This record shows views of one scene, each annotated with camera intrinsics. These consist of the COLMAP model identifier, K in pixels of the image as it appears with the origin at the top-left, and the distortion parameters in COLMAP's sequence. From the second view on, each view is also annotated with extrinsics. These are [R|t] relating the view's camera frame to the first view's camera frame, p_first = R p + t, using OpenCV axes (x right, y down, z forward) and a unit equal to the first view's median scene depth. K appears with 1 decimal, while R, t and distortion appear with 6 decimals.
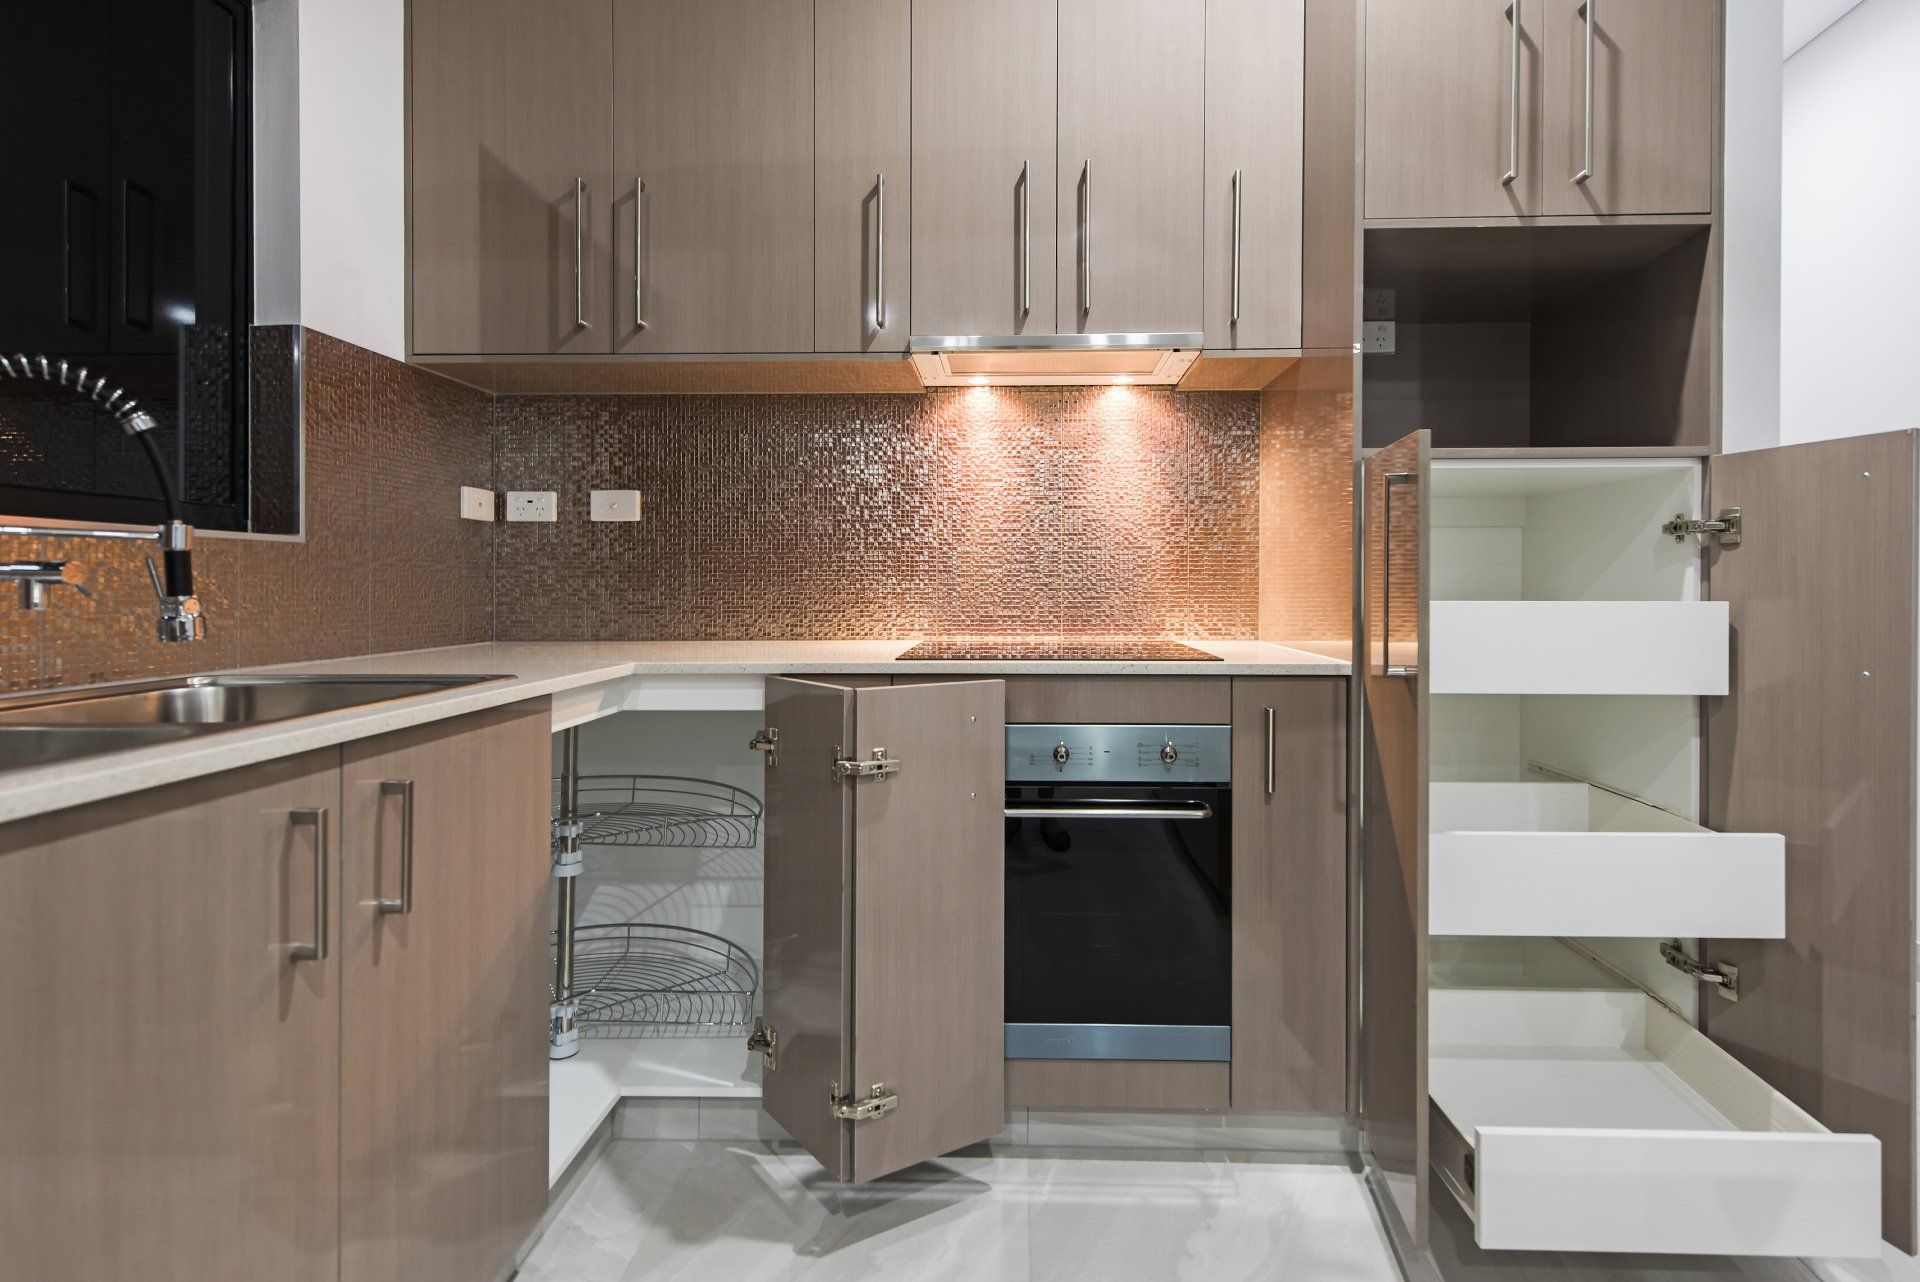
lens RADIAL K [[892.2, 0, 917.4], [0, 892.2, 592.1], [0, 0, 1]] dist [0.010654, -0.000977]
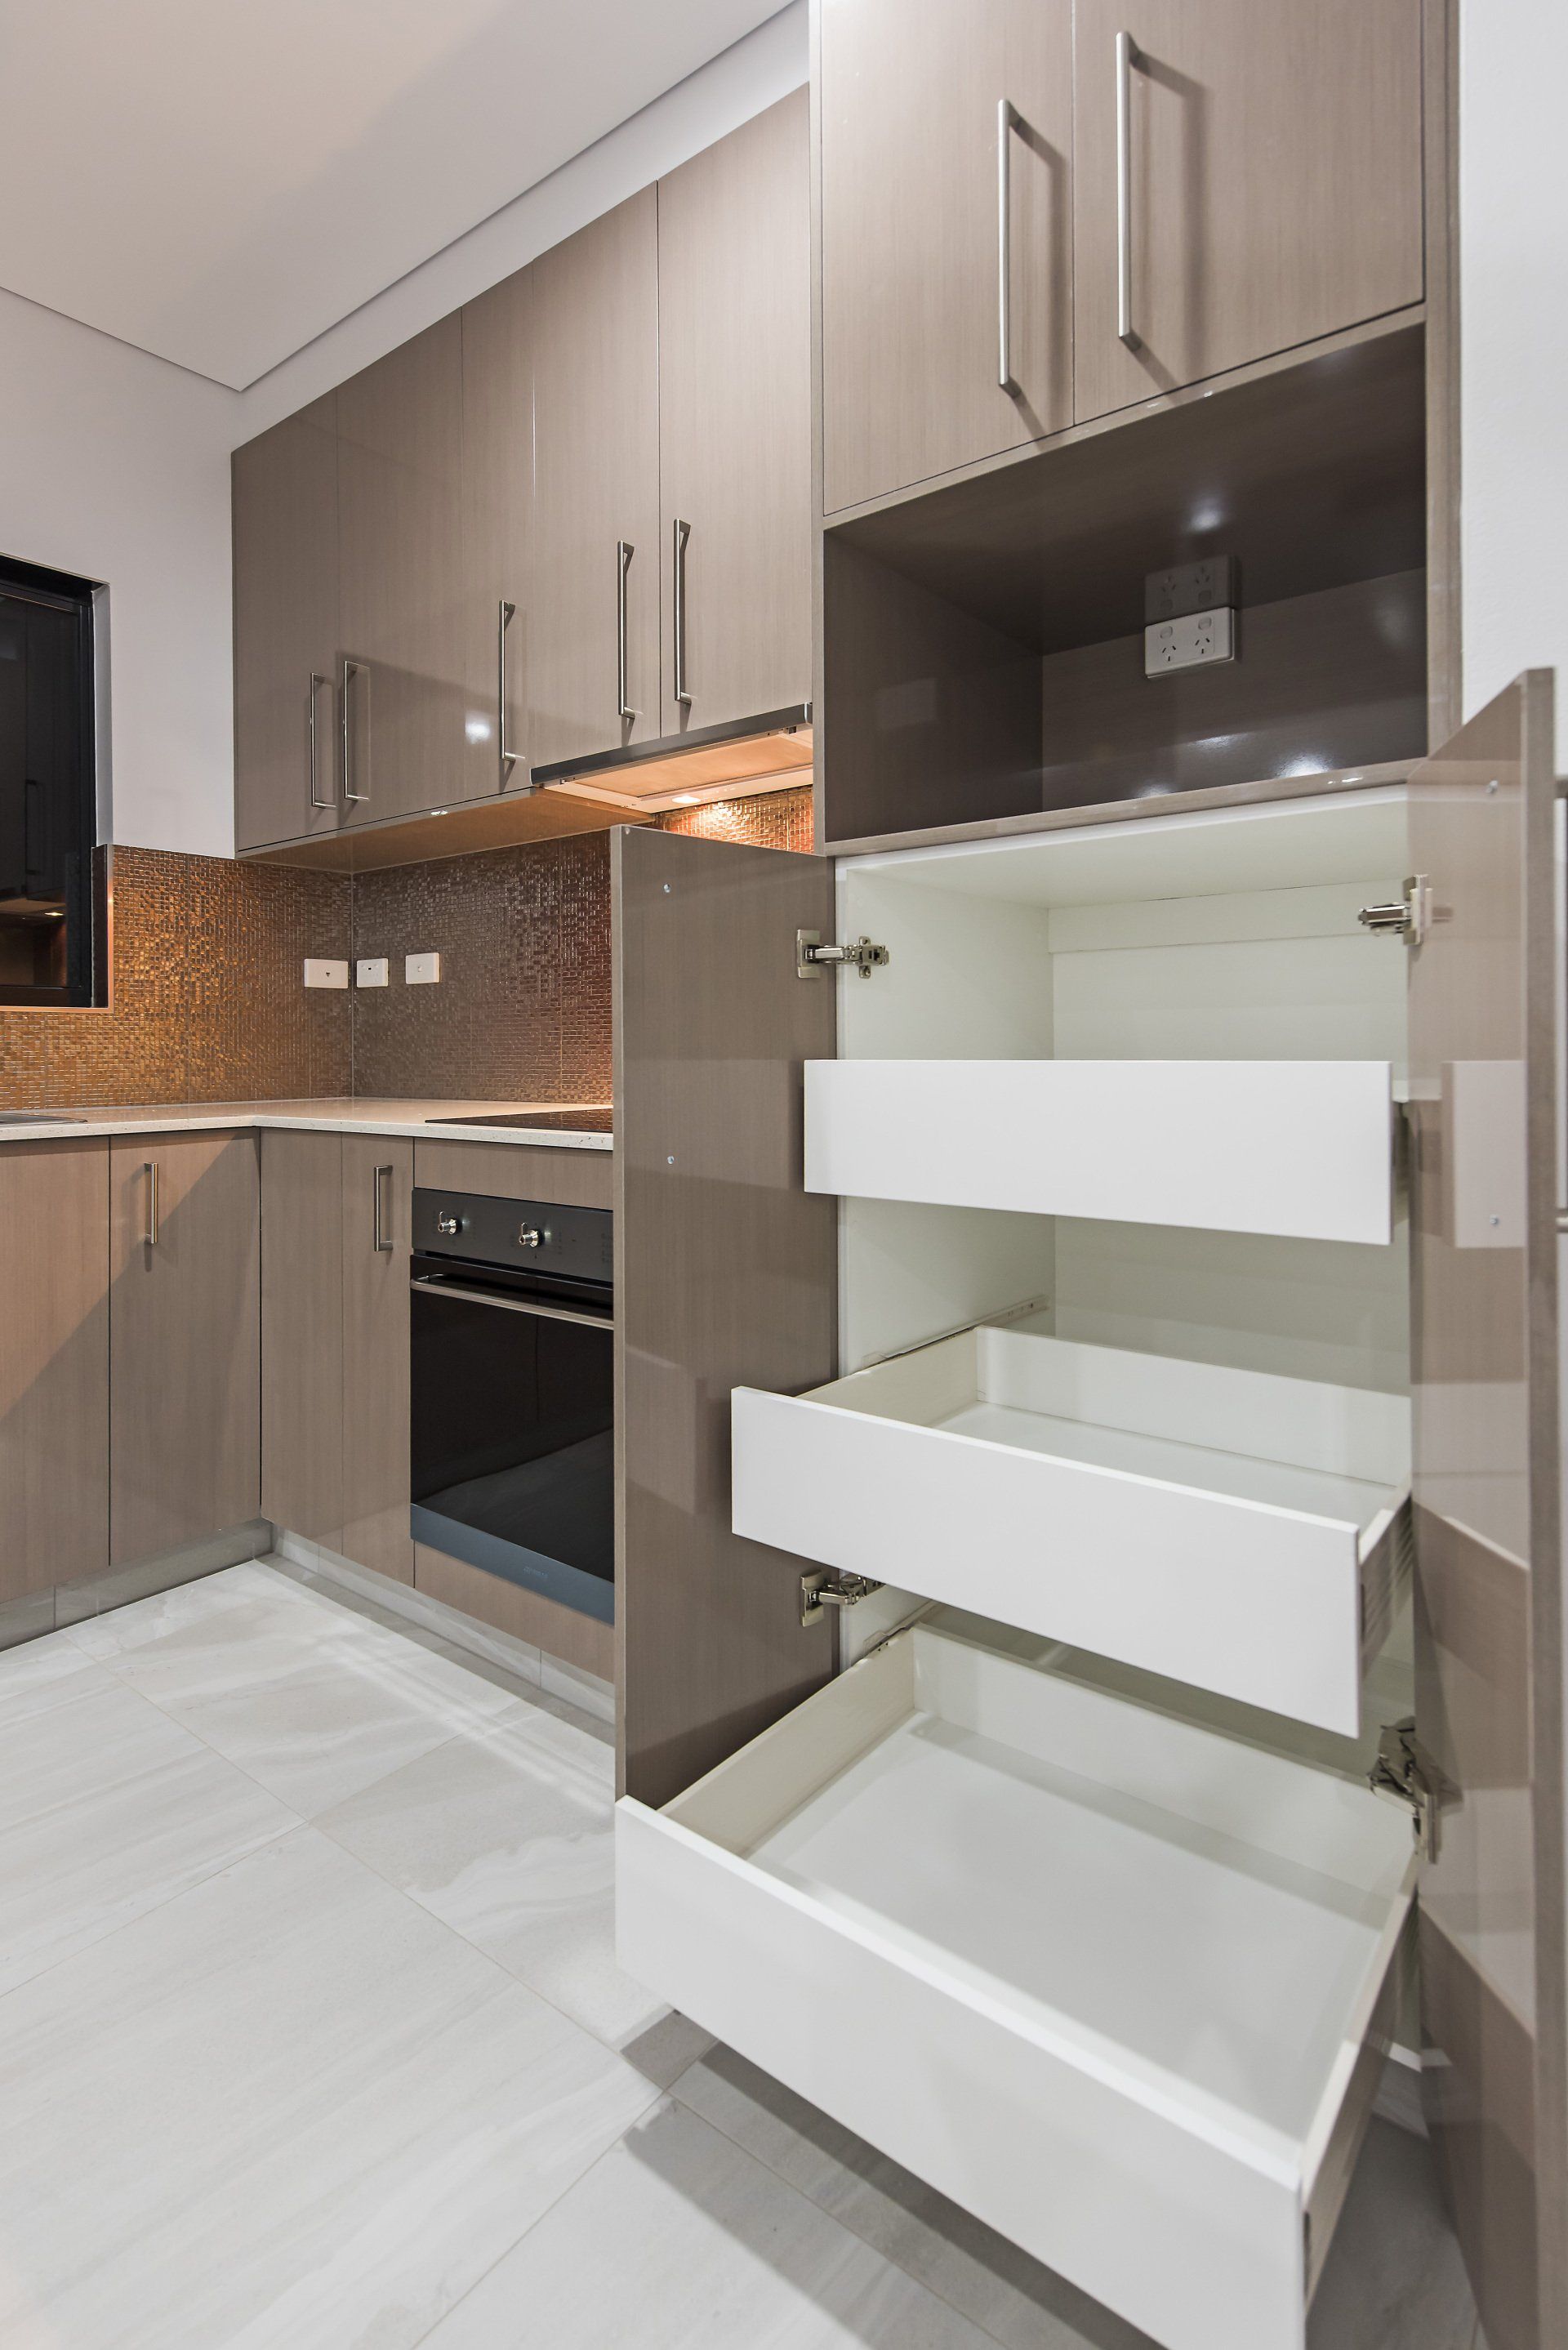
lens RADIAL K [[1091.9, 0, 821.9], [0, 1091.9, 1051.0], [0, 0, 1]] dist [0.010654, -0.000977]
pose [[0.812289, -0.003548, -0.583245, 0.984718], [0.002960, 0.999994, -0.001960, 0.003689], [0.583248, -0.000135, 0.812294, 0.301066]]
